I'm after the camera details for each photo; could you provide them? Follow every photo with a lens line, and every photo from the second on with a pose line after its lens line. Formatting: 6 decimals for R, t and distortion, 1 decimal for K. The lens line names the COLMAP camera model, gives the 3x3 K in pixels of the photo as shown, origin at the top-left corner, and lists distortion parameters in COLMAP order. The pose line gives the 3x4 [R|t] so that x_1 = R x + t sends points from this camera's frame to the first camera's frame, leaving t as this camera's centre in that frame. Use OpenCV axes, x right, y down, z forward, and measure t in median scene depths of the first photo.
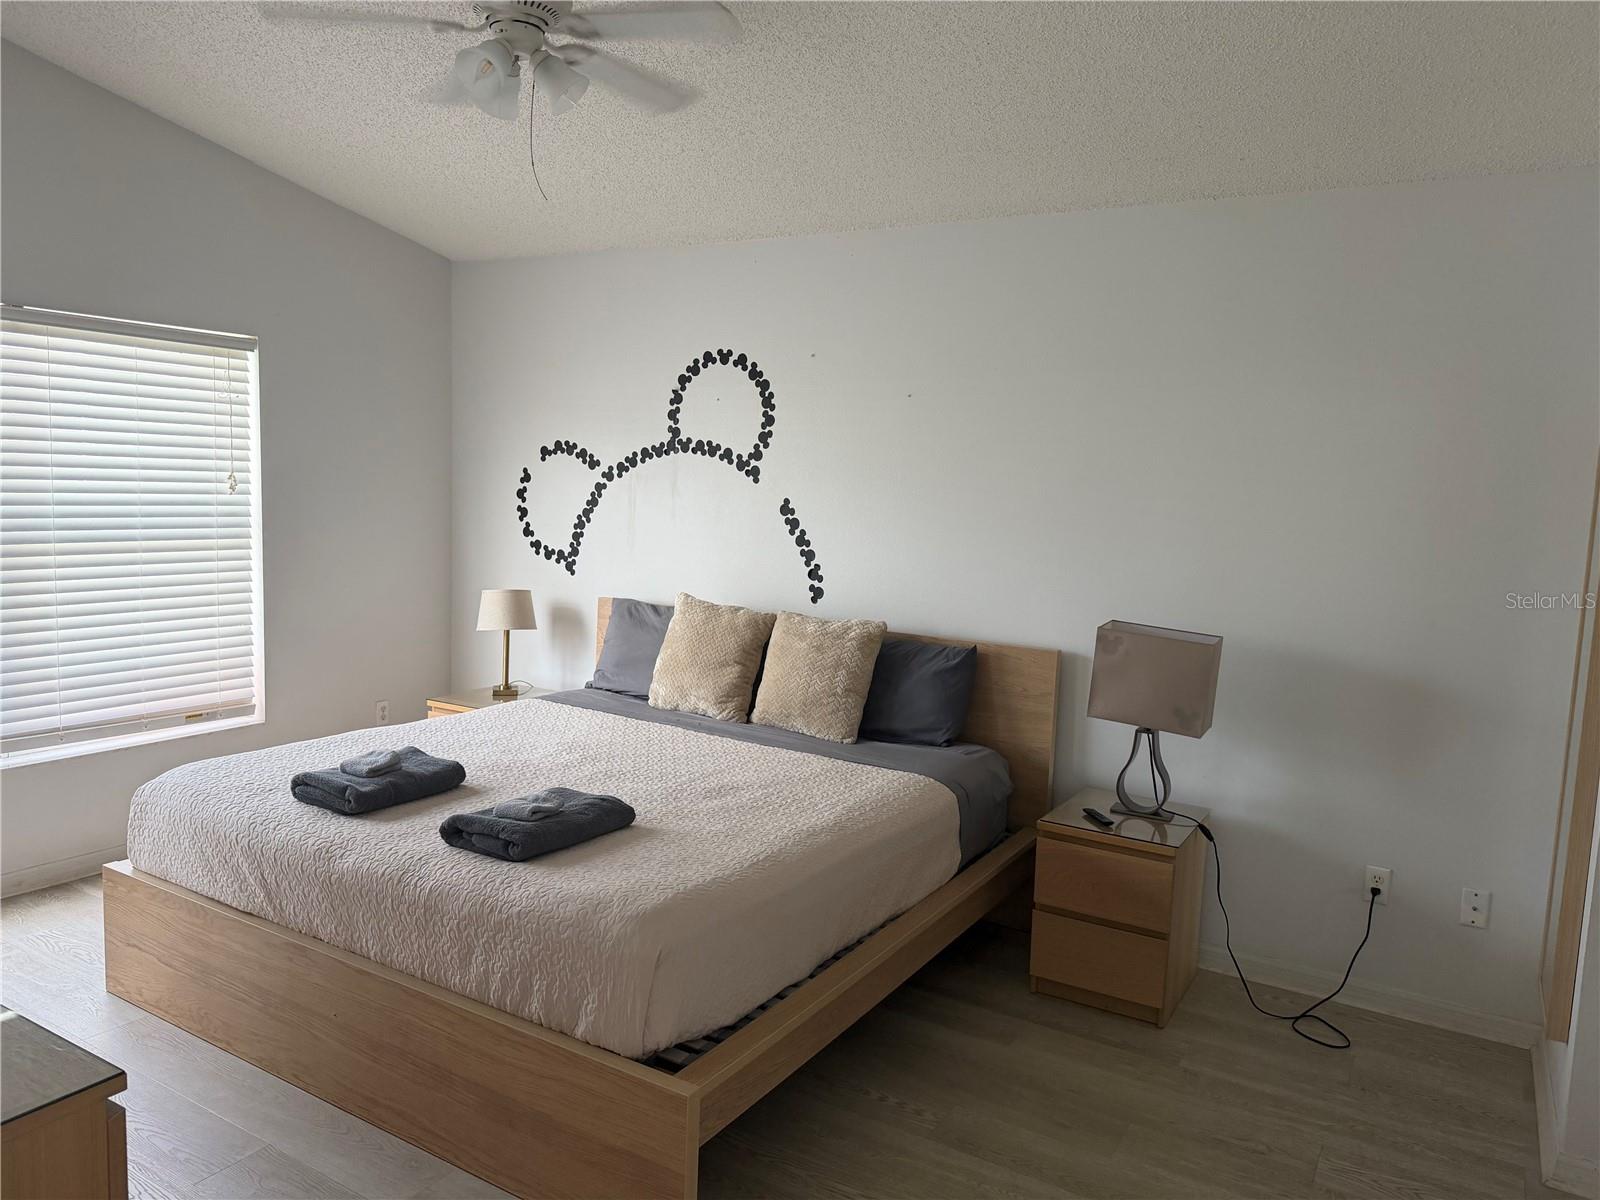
lens RADIAL K [[1132.9, 0, 796.7], [0, 1132.9, 602.5], [0, 0, 1]] dist [0.006913, -0.012286]
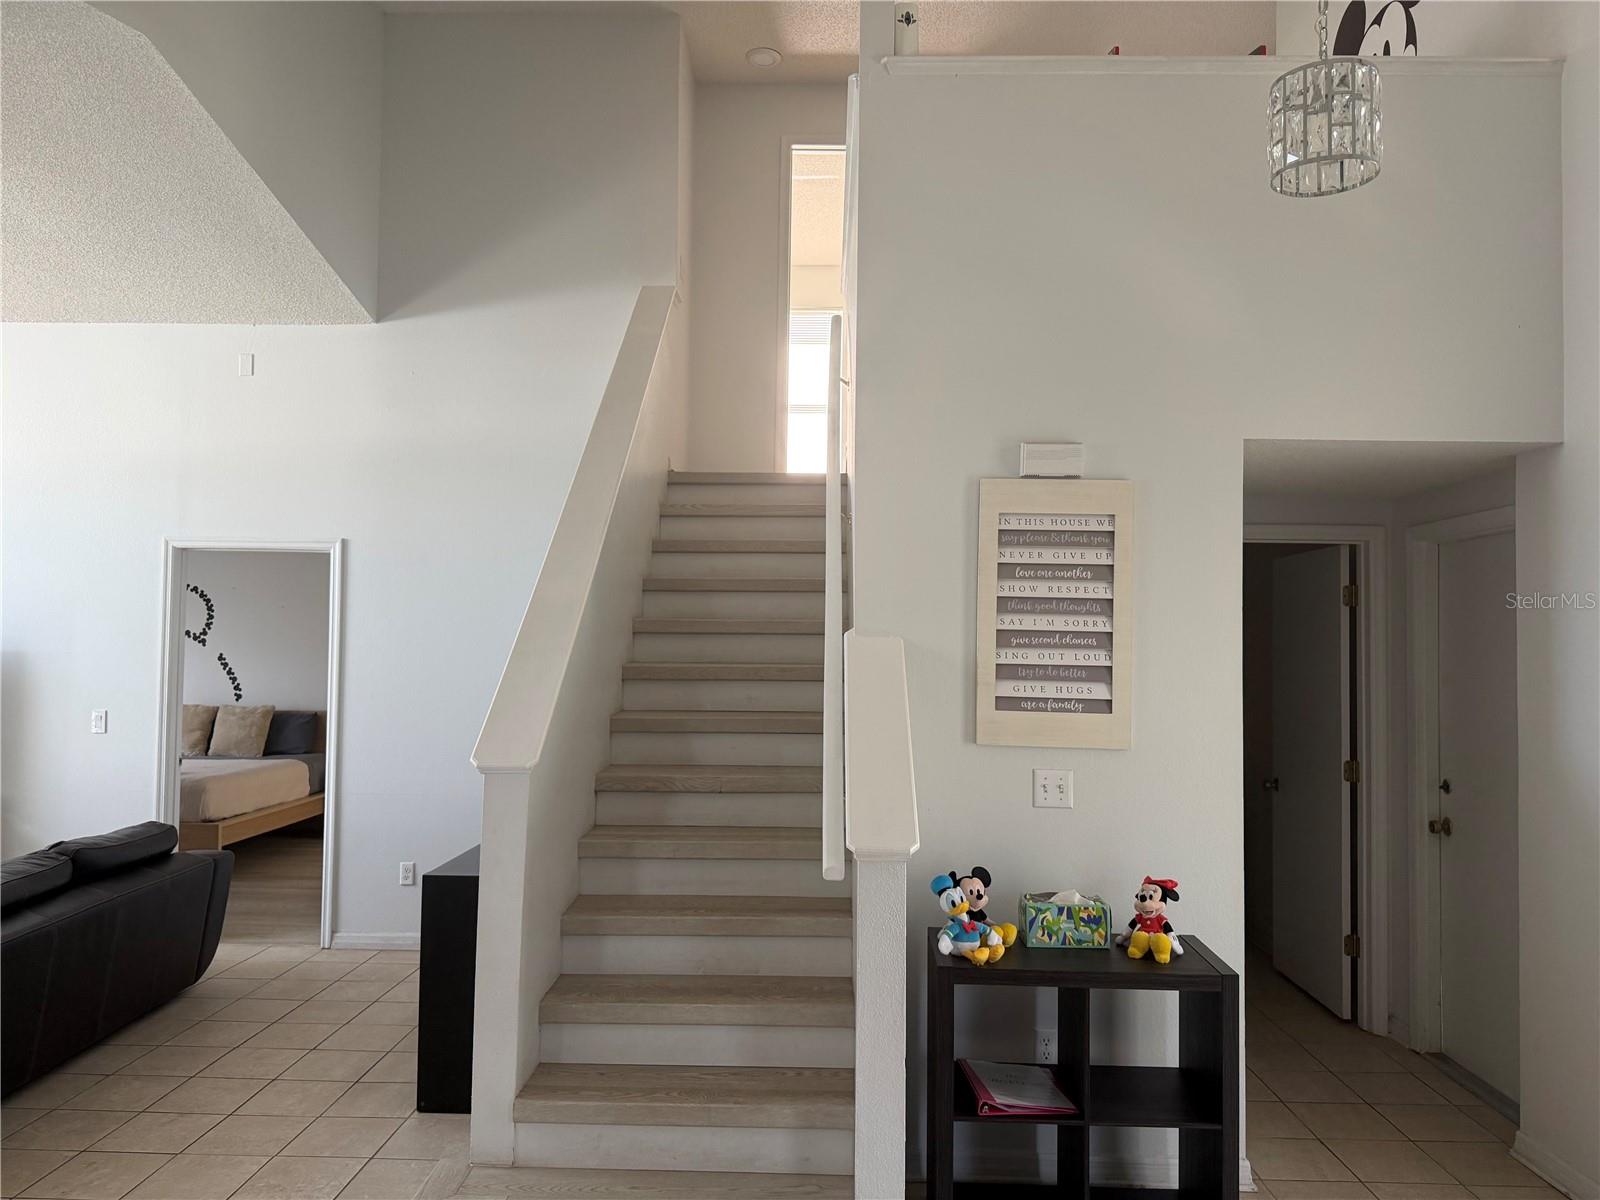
lens RADIAL K [[1132.9, 0, 798.3], [0, 1132.9, 601.2], [0, 0, 1]] dist [0.006913, -0.012286]
pose [[0.863062, -0.013604, 0.504914, -0.149564], [0.079461, 0.990847, -0.109127, 0.131988], [-0.498808, 0.134304, 0.856243, -1.399138]]
